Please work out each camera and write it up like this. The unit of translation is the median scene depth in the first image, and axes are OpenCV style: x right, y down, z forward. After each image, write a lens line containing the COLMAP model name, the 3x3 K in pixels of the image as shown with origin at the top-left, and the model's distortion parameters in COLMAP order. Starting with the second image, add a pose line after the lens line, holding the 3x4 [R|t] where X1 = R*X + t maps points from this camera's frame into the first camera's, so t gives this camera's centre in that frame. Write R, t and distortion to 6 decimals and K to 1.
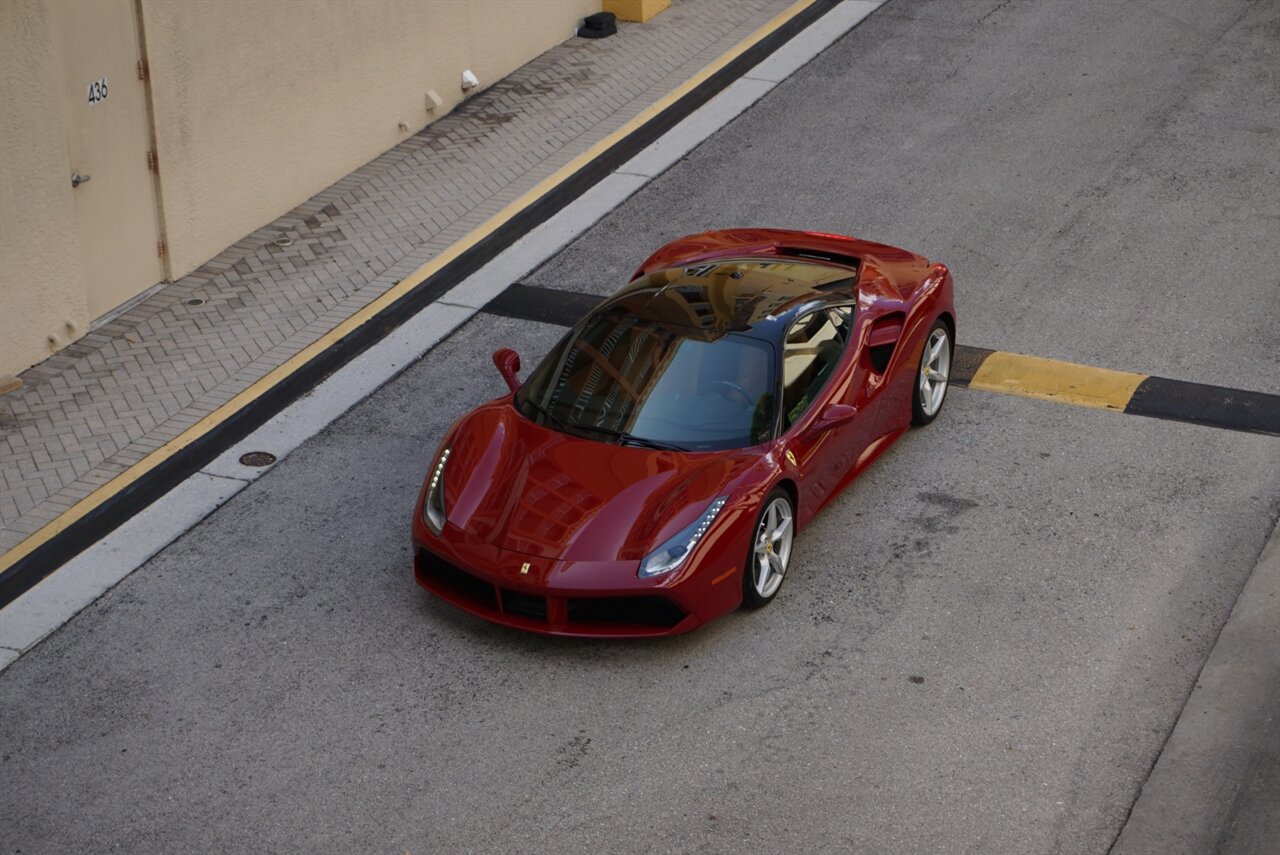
lens RADIAL K [[2414.4, 0, 640.0], [0, 2414.4, 427.5], [0, 0, 1]] dist [-0.020616, 0.278145]
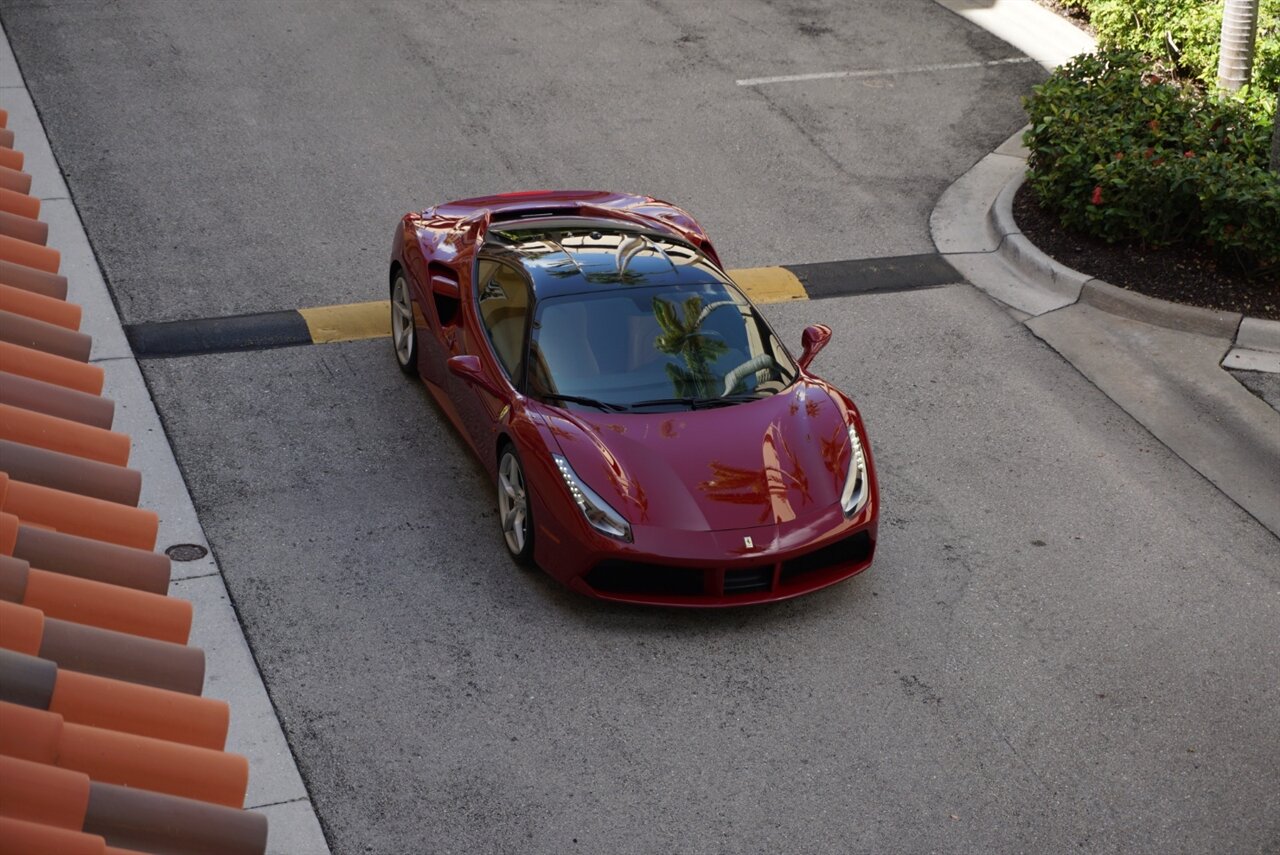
lens RADIAL K [[2381.9, 0, 640.0], [0, 2381.9, 427.5], [0, 0, 1]] dist [-0.013132, 0.133475]
pose [[0.780165, -0.249006, 0.573880, -0.484844], [0.237792, 0.966549, 0.096116, -0.070912], [-0.578617, 0.061478, 0.813279, 0.173967]]
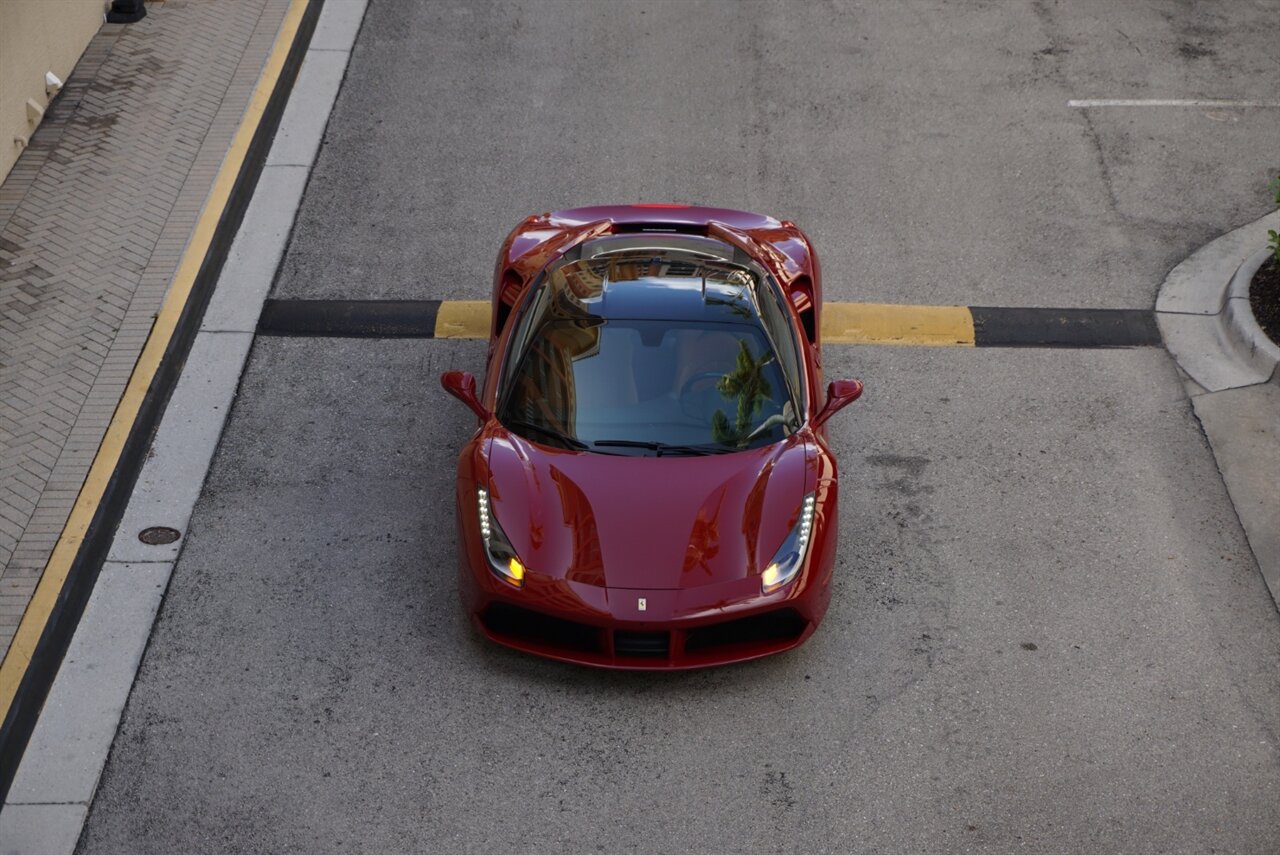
lens RADIAL K [[2414.4, 0, 640.0], [0, 2414.4, 427.5], [0, 0, 1]] dist [-0.020616, 0.278145]
pose [[0.929629, -0.152185, 0.335603, -0.268184], [0.142500, 0.988350, 0.053456, -0.045633], [-0.339829, -0.001871, 0.940485, 0.094785]]
